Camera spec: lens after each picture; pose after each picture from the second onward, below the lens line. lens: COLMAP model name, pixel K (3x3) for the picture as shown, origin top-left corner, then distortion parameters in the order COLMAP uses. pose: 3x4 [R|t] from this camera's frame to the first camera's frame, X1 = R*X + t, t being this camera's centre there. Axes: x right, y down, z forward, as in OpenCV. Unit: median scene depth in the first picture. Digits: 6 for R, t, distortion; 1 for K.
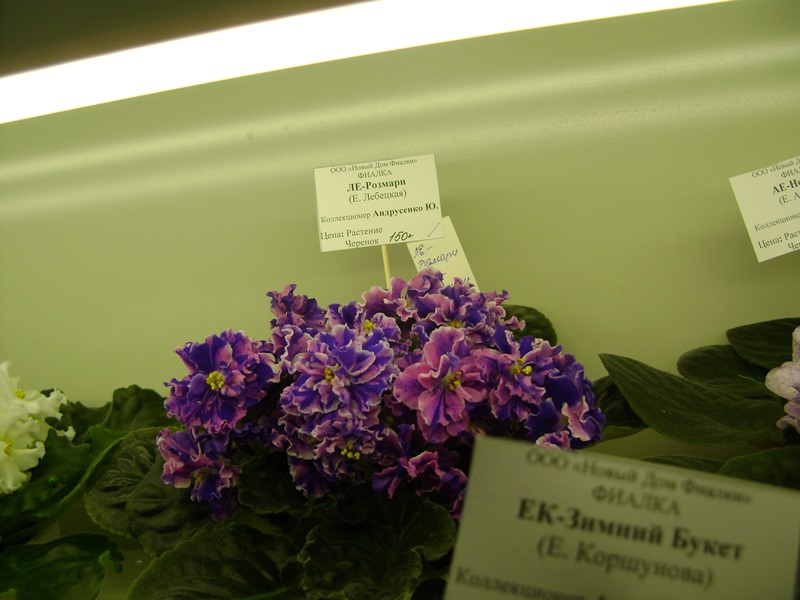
lens RADIAL K [[905.6, 0, 400.0], [0, 905.6, 300.0], [0, 0, 1]] dist [-0.213442, 0.173656]
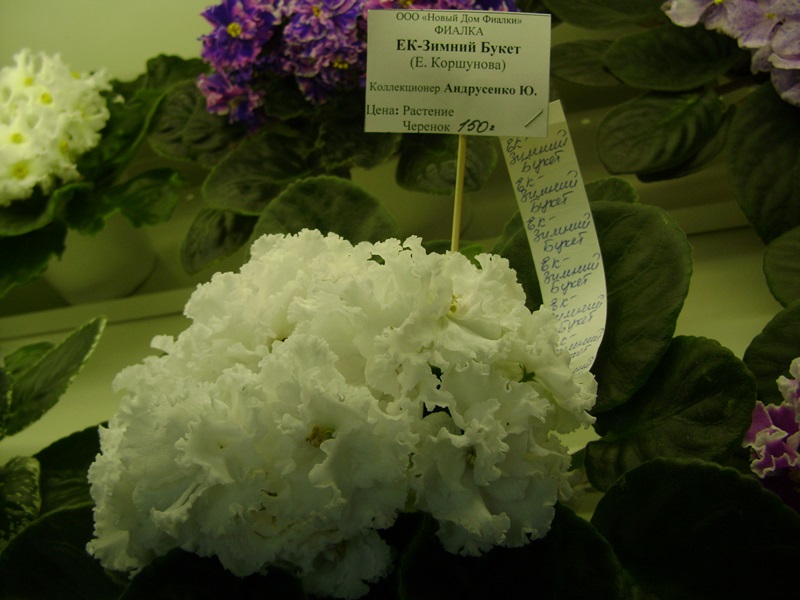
lens RADIAL K [[905.6, 0, 400.0], [0, 905.6, 300.0], [0, 0, 1]] dist [-0.213442, 0.173656]
pose [[0.989373, -0.143397, -0.024050, 0.016233], [0.142095, 0.918499, 0.369011, 0.007372], [-0.030825, -0.368507, 0.929114, -0.403023]]
